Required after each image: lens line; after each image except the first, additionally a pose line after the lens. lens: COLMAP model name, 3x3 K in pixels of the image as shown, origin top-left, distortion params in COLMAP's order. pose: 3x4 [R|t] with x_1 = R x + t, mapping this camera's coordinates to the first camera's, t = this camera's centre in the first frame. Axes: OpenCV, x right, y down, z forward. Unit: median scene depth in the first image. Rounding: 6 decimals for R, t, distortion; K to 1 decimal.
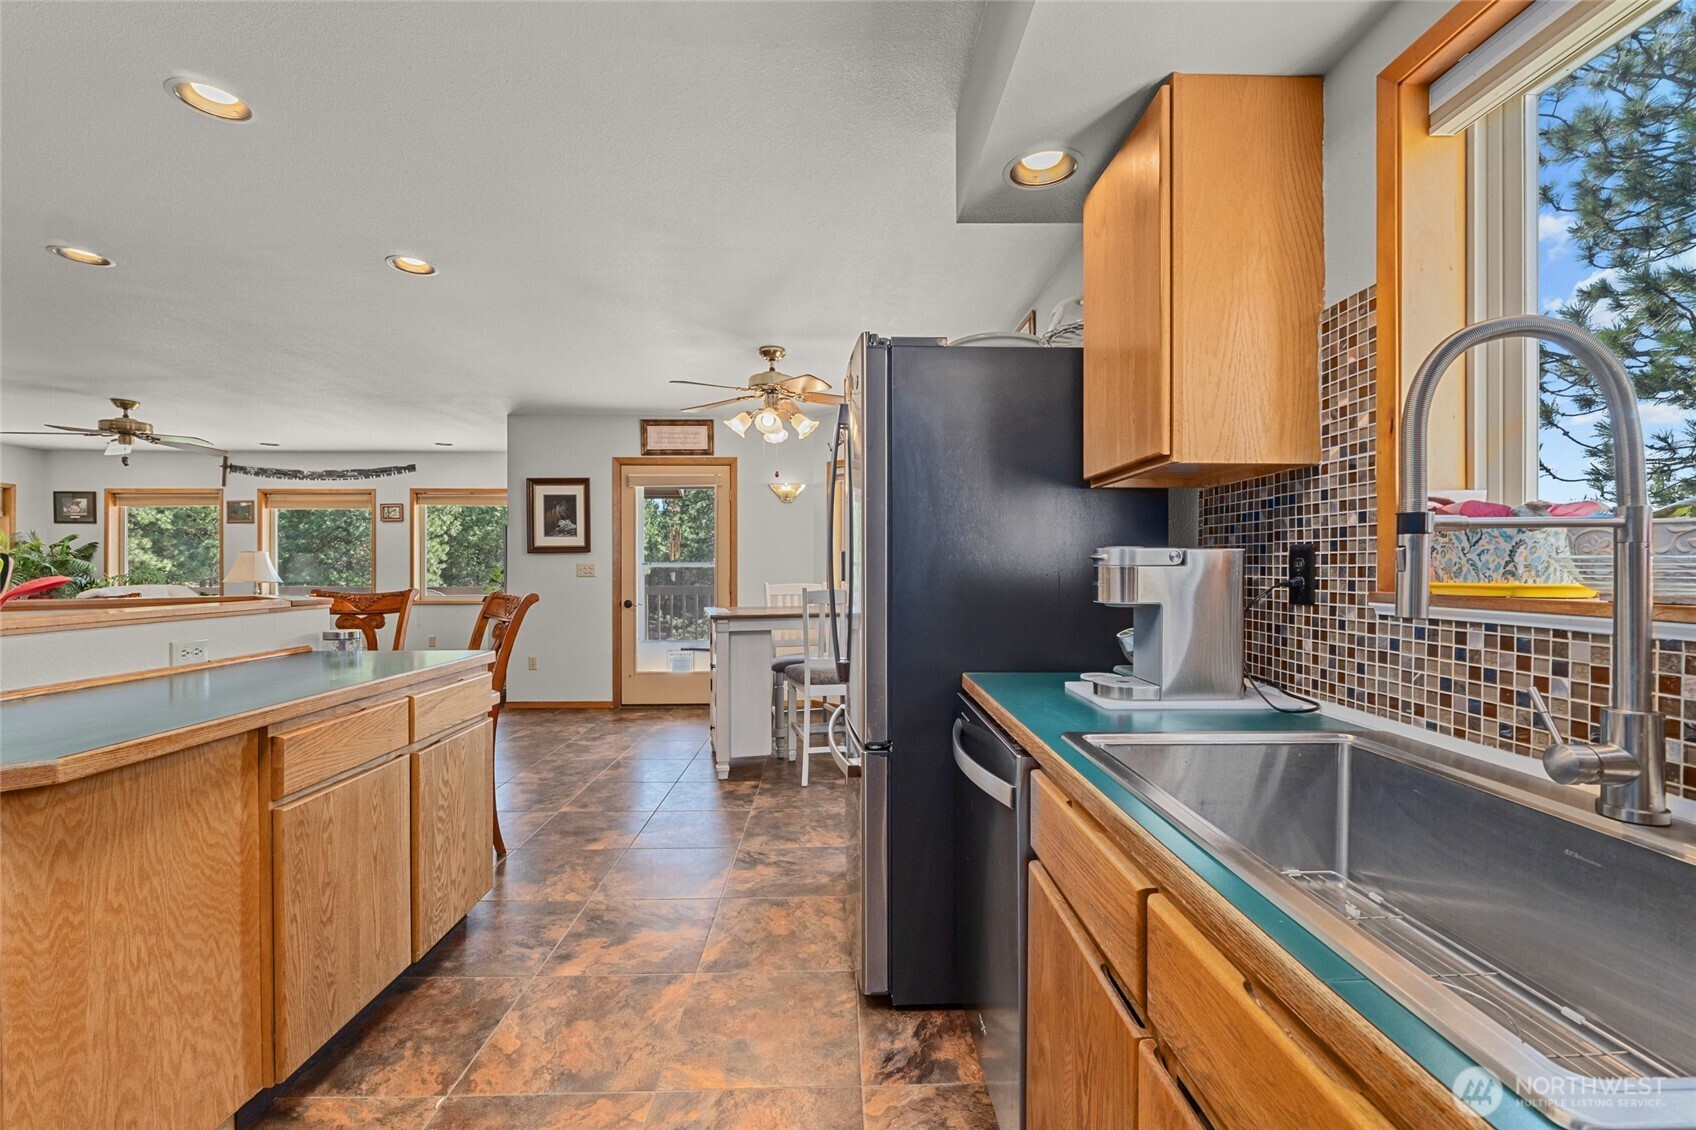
lens RADIAL K [[712.4, 0, 854.6], [0, 712.4, 563.1], [0, 0, 1]] dist [-0.006906, 0.000212]
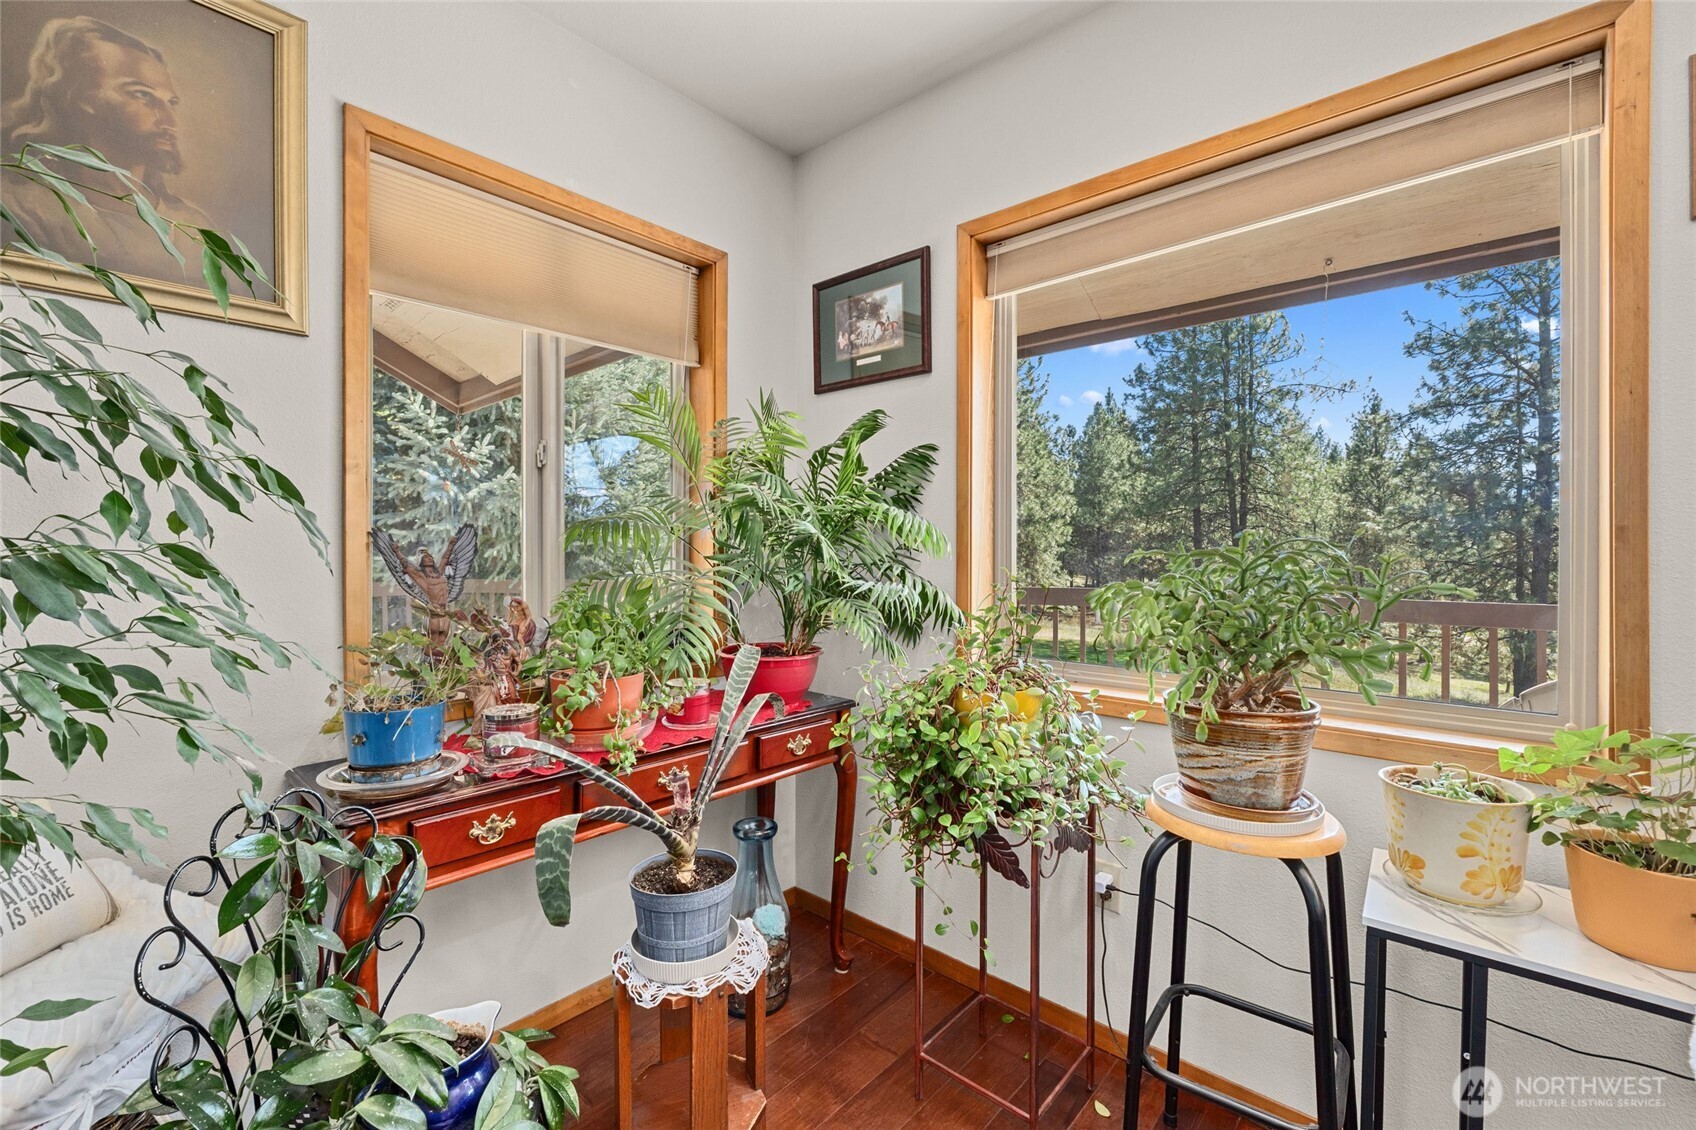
lens RADIAL K [[712.4, 0, 854.6], [0, 712.4, 563.1], [0, 0, 1]] dist [-0.006906, 0.000212]
pose [[0.730557, 0.007332, -0.682813, -3.329583], [0.000305, 0.999939, 0.011064, 0.039725], [0.682852, -0.008291, 0.730510, 2.877117]]
